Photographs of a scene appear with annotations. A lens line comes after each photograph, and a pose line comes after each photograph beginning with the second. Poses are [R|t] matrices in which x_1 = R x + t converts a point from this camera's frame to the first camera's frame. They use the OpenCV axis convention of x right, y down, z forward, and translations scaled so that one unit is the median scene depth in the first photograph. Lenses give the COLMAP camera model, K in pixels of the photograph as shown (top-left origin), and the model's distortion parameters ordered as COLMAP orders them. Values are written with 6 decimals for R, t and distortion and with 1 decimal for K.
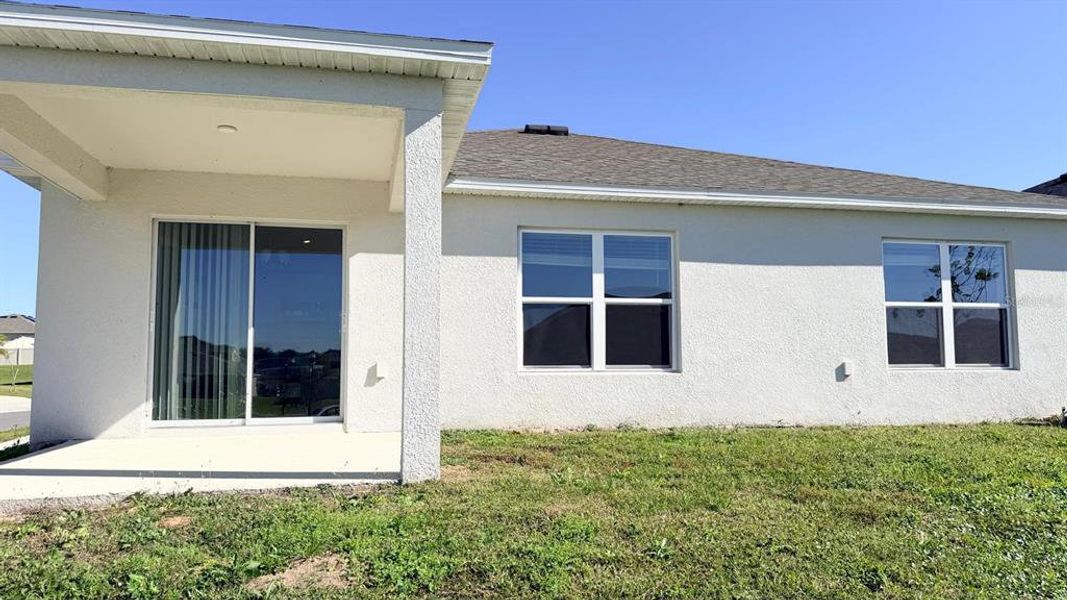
lens RADIAL K [[746.4, 0, 531.9], [0, 746.4, 305.2], [0, 0, 1]] dist [0.036370, -0.051647]
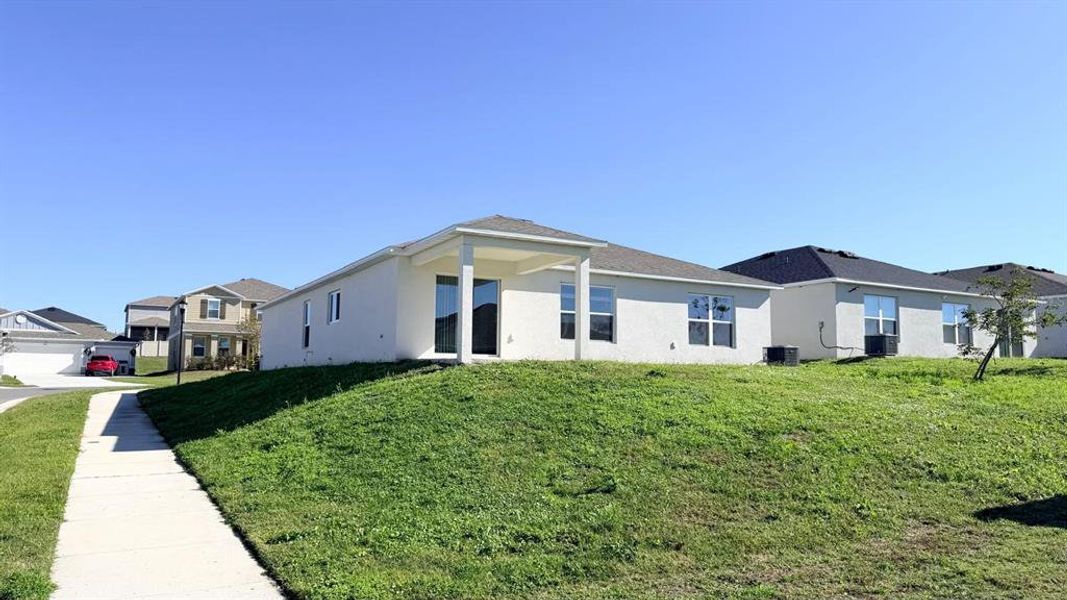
lens RADIAL K [[746.4, 0, 533.3], [0, 746.4, 298.4], [0, 0, 1]] dist [0.036370, -0.051647]
pose [[0.956124, 0.047802, 0.289035, -0.786300], [-0.039456, 0.998621, -0.034637, 0.037302], [-0.290292, 0.021713, 0.956692, -1.294338]]
